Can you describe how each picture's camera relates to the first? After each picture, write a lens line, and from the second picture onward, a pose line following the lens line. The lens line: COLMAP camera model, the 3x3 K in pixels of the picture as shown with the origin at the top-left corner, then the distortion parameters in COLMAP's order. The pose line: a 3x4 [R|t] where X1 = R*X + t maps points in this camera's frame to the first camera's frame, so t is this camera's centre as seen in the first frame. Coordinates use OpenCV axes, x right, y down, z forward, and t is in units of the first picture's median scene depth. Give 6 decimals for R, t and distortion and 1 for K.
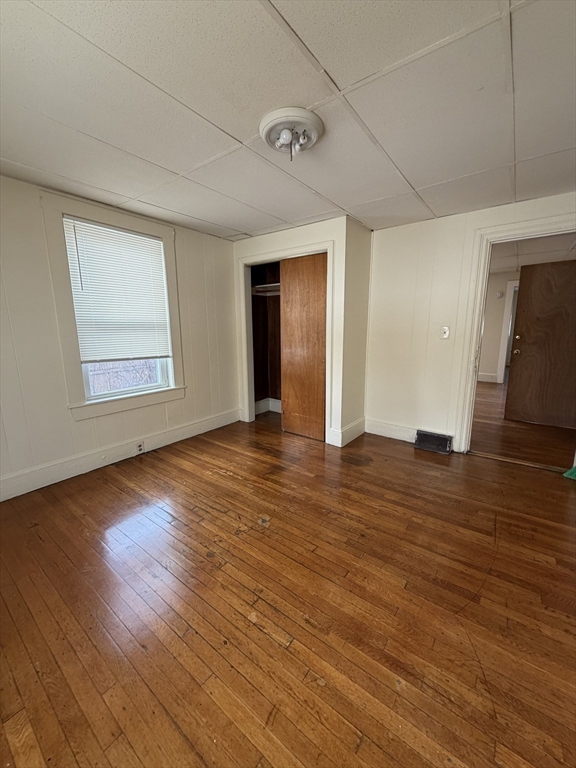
lens RADIAL K [[304.7, 0, 286.0], [0, 304.7, 382.1], [0, 0, 1]] dist [0.000661, 0.000098]
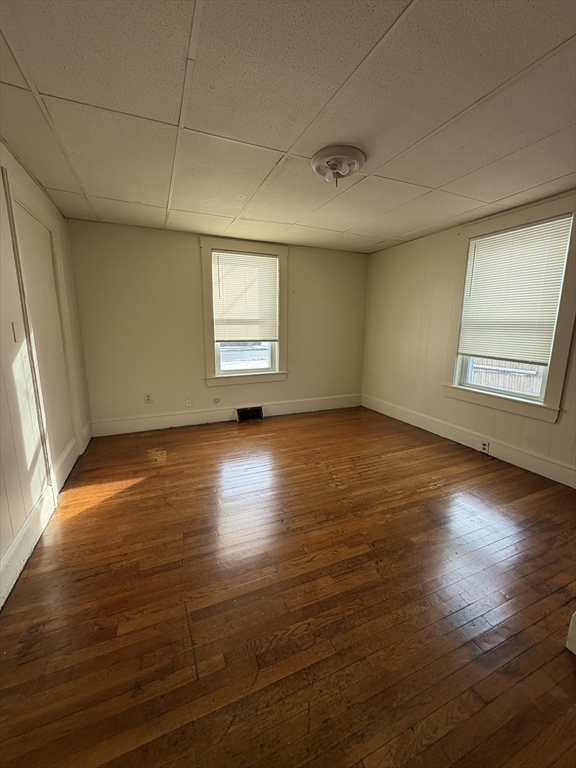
lens RADIAL K [[304.7, 0, 289.4], [0, 304.7, 380.2], [0, 0, 1]] dist [0.000661, 0.000098]
pose [[-0.482191, 0.162475, -0.860868, 0.790926], [-0.163005, 0.948853, 0.270384, -0.190626], [0.860768, 0.270702, -0.431044, 0.982616]]
